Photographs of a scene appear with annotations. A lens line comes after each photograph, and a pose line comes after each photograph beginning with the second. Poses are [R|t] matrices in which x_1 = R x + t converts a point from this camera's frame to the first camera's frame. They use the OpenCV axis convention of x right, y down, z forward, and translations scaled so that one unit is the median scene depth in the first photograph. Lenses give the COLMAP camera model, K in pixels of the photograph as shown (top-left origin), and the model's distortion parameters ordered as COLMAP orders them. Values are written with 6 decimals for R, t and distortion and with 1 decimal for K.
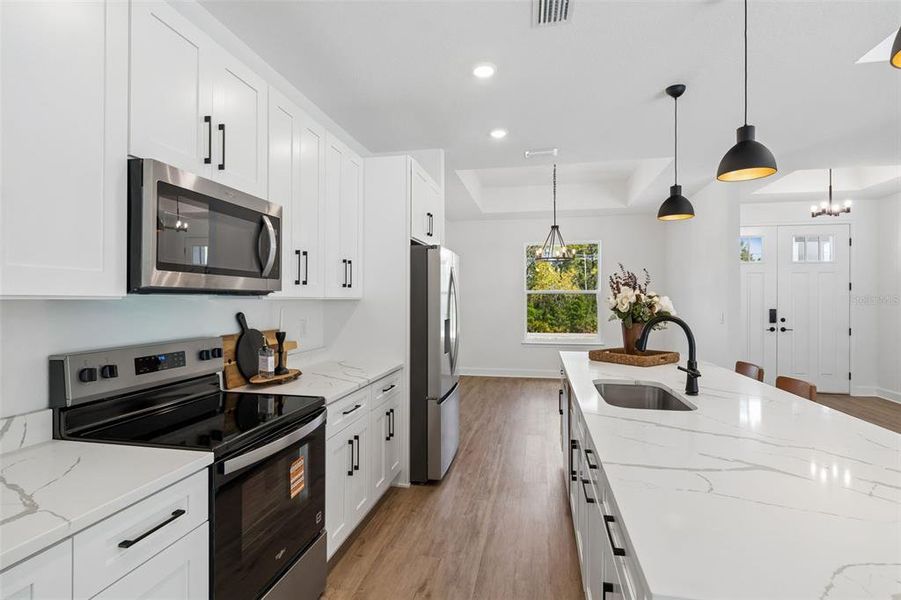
lens RADIAL K [[452.9, 0, 447.9], [0, 452.9, 298.3], [0, 0, 1]] dist [0.000824, 0.000063]
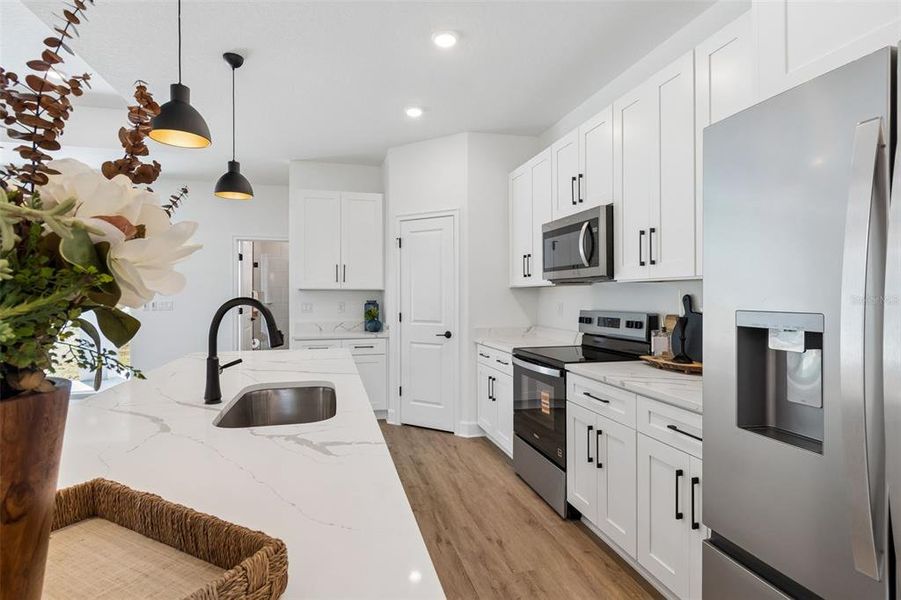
lens RADIAL K [[456.8, 0, 442.9], [0, 456.8, 296.2], [0, 0, 1]] dist [0.005063, -0.000209]
pose [[-0.904554, -0.001376, -0.426357, 0.471700], [-0.000610, 0.999998, -0.001931, 0.036693], [0.426358, -0.001487, -0.904553, 1.689418]]
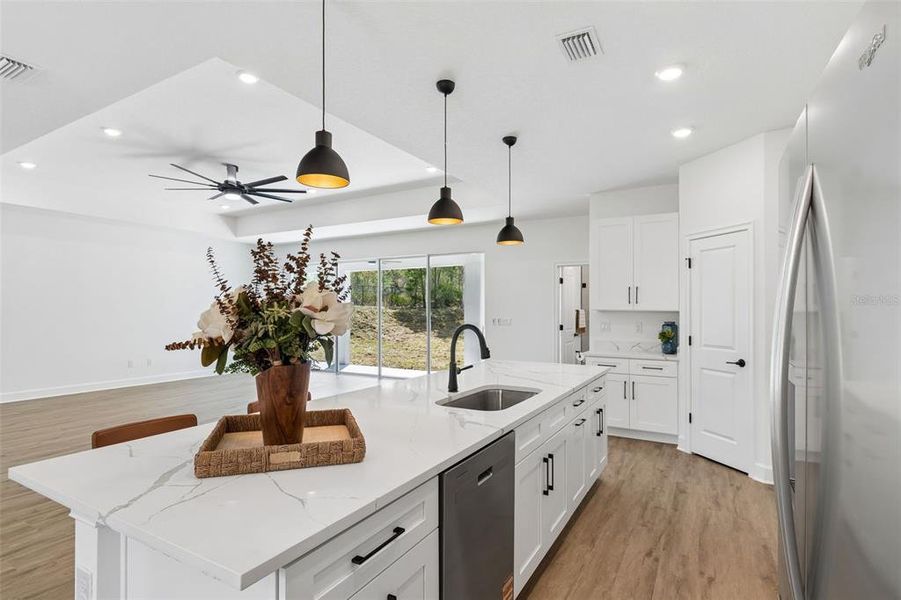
lens RADIAL K [[459.9, 0, 439.6], [0, 459.9, 305.7], [0, 0, 1]] dist [0.000202, -0.000432]
pose [[-0.942879, -0.002844, 0.333124, 0.162602], [-0.005944, 0.999948, -0.008288, 0.004358], [-0.333083, -0.009795, -0.942847, 1.945261]]
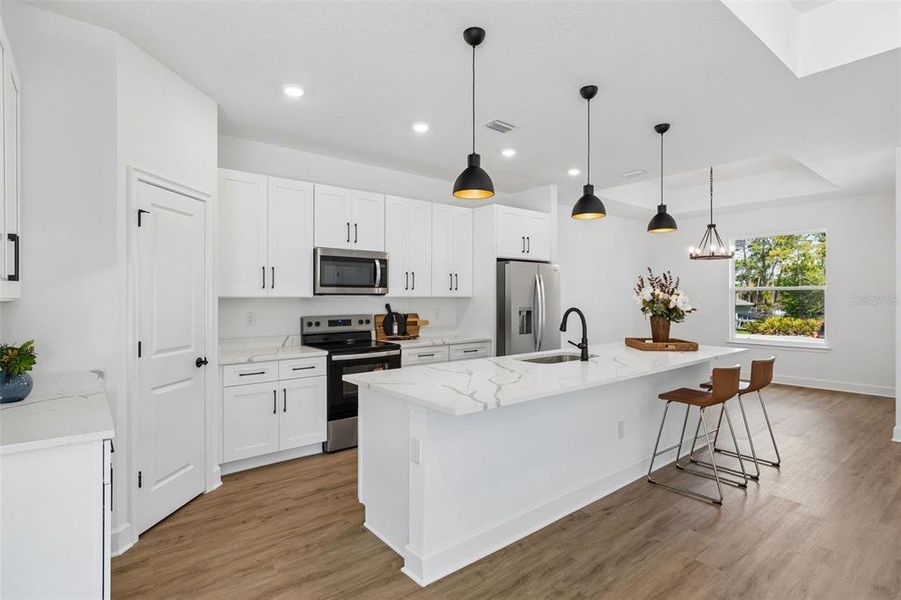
lens RADIAL K [[452.9, 0, 447.9], [0, 452.9, 298.3], [0, 0, 1]] dist [0.000824, 0.000063]
pose [[0.771259, -0.001581, -0.636520, 1.042892], [0.004415, 0.999986, 0.002865, 0.002131], [0.636507, -0.005020, 0.771255, -0.395131]]
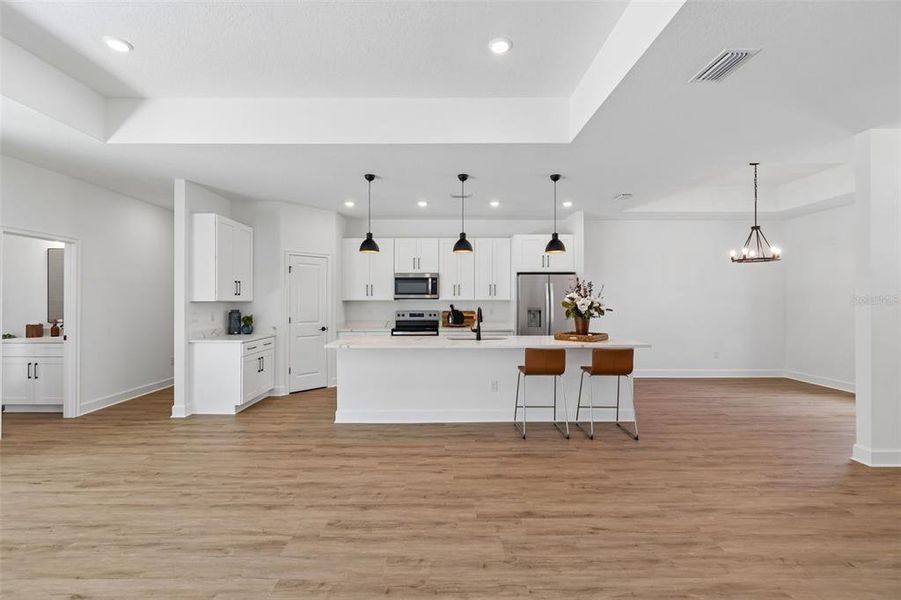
lens RADIAL K [[400.3, 0, 446.6], [0, 400.3, 299.7], [0, 0, 1]] dist [0.000374, 0.000050]
pose [[0.205951, -0.005185, -0.978549, 2.343303], [0.003347, 0.999984, -0.004595, 0.010531], [0.978557, -0.002328, 0.205965, 0.373273]]
